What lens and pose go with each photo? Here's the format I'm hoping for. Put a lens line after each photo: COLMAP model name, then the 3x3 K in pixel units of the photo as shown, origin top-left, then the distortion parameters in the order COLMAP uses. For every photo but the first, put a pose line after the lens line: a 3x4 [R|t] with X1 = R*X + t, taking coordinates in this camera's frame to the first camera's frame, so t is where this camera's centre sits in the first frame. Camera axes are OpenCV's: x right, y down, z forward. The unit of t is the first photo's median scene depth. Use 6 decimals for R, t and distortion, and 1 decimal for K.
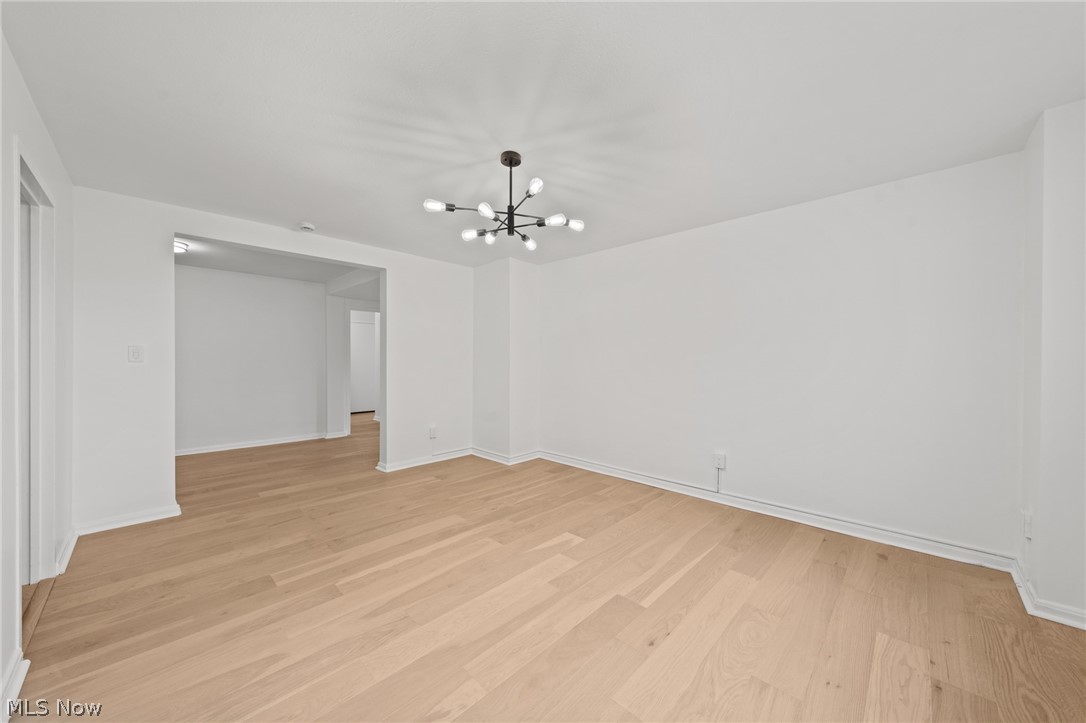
lens RADIAL K [[386.2, 0, 540.8], [0, 386.2, 361.3], [0, 0, 1]] dist [-0.001974, -0.000259]
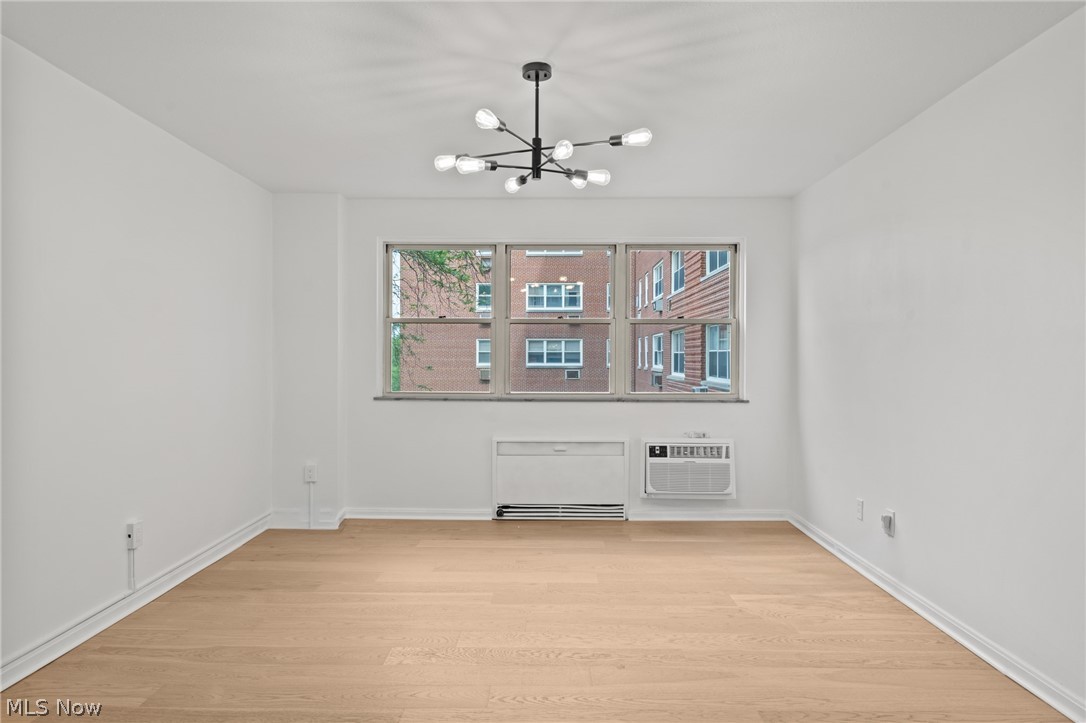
lens RADIAL K [[685.4, 0, 539.2], [0, 685.4, 360.1], [0, 0, 1]] dist [0.003917, 0.000862]
pose [[-0.688121, -0.007504, 0.725557, -0.853381], [-0.002360, 0.999964, 0.008104, -0.008880], [-0.725592, 0.003864, -0.688114, 1.604906]]
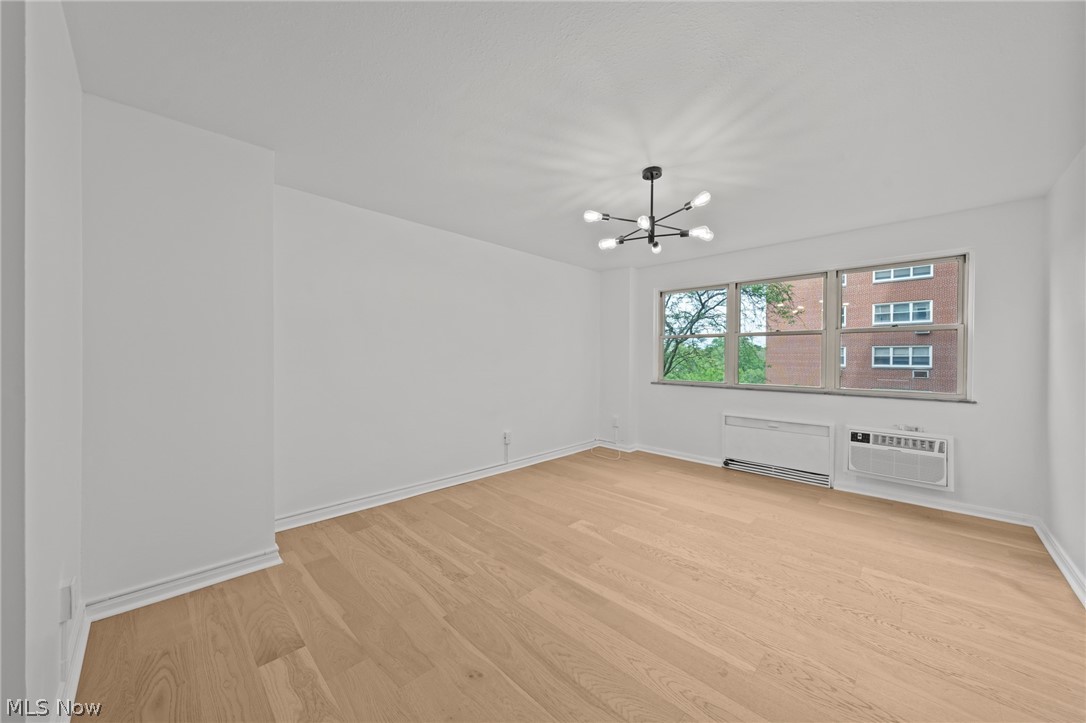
lens RADIAL K [[386.2, 0, 540.8], [0, 386.2, 361.3], [0, 0, 1]] dist [-0.001974, -0.000259]
pose [[0.008090, -0.011690, 0.999899, -1.007660], [-0.004119, 0.999923, 0.011724, -0.008280], [-0.999959, -0.004214, 0.008041, 1.124973]]
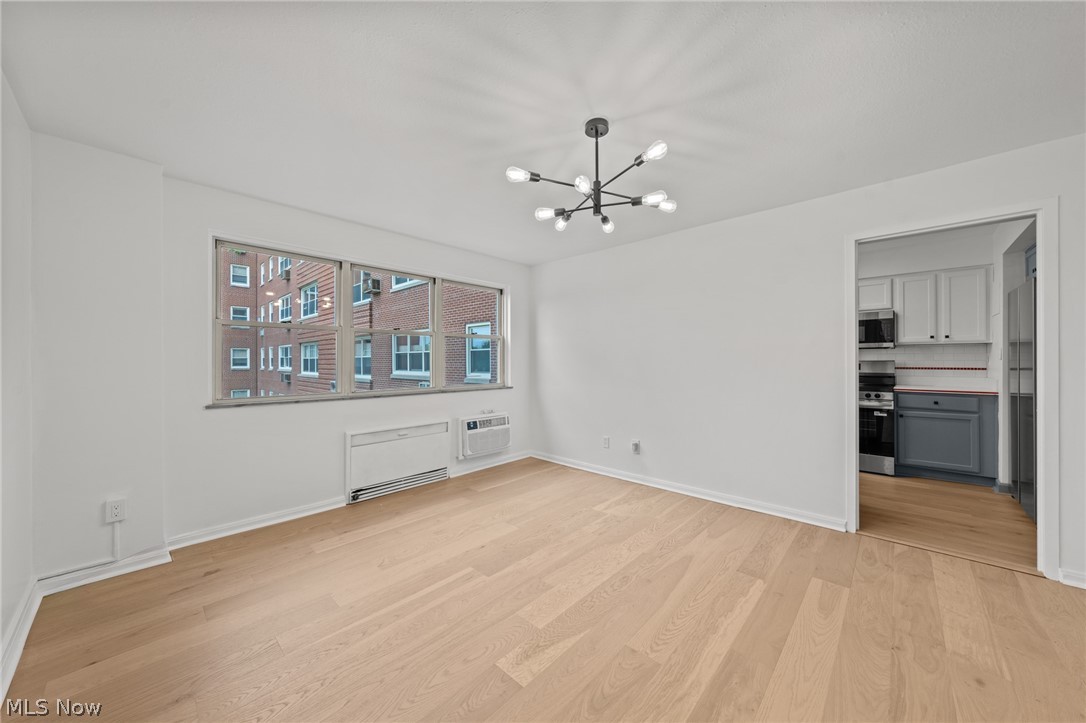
lens RADIAL K [[386.2, 0, 540.8], [0, 386.2, 361.3], [0, 0, 1]] dist [-0.001974, -0.000259]
pose [[-0.999738, 0.001050, -0.022860, 0.059376], [0.000969, 0.999993, 0.003525, -0.003016], [0.022864, 0.003502, -0.999732, 1.610410]]
